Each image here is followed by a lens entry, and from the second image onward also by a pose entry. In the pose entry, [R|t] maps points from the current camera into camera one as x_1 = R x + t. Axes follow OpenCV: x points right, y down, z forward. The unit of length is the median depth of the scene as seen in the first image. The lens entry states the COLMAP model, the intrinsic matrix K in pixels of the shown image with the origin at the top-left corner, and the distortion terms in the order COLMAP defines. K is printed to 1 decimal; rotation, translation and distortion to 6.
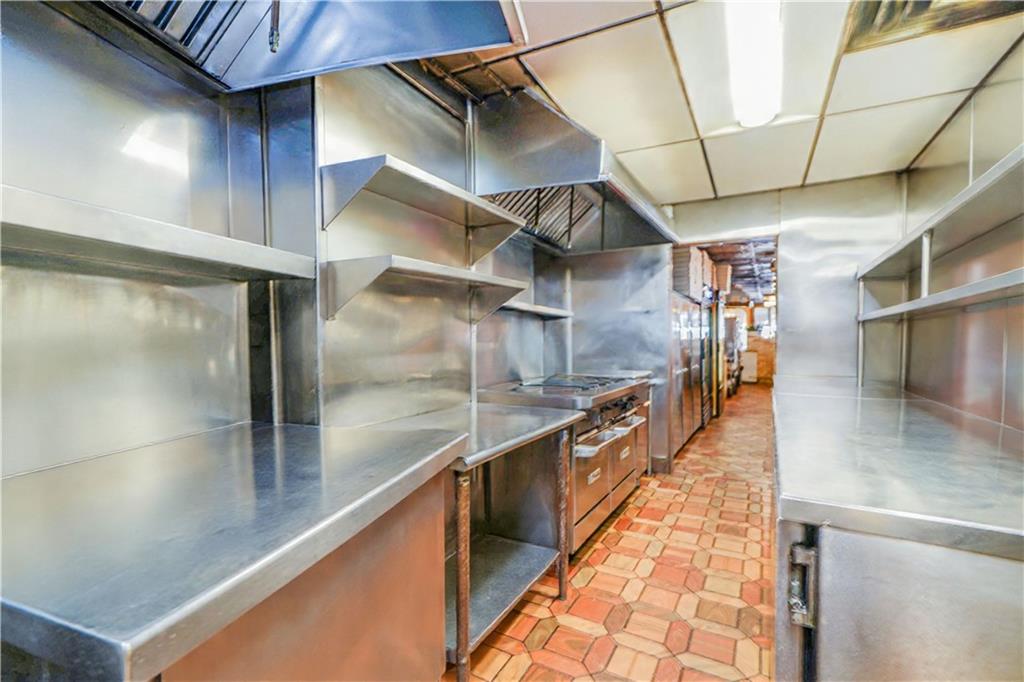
lens RADIAL K [[464.5, 0, 512.0], [0, 464.5, 341.0], [0, 0, 1]] dist [0.000046, 0.000021]
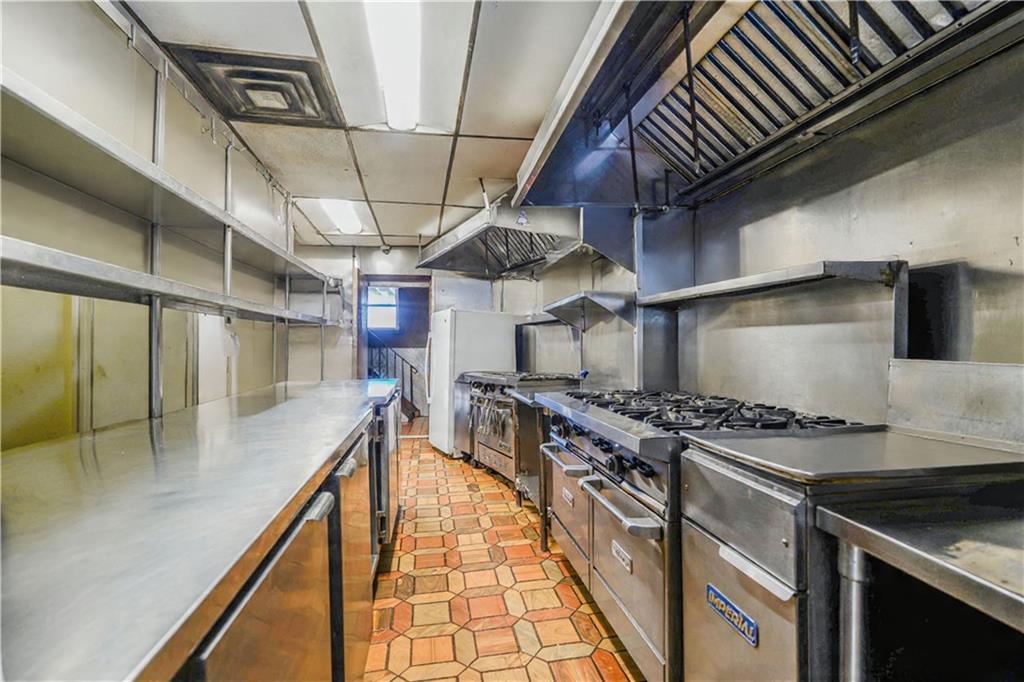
lens RADIAL K [[464.5, 0, 512.0], [0, 464.5, 341.0], [0, 0, 1]] dist [0.000046, 0.000021]
pose [[-0.774372, -0.004581, -0.632714, 0.960700], [0.004903, 0.999900, -0.013241, 0.013910], [0.632712, -0.013356, -0.774272, 1.914690]]
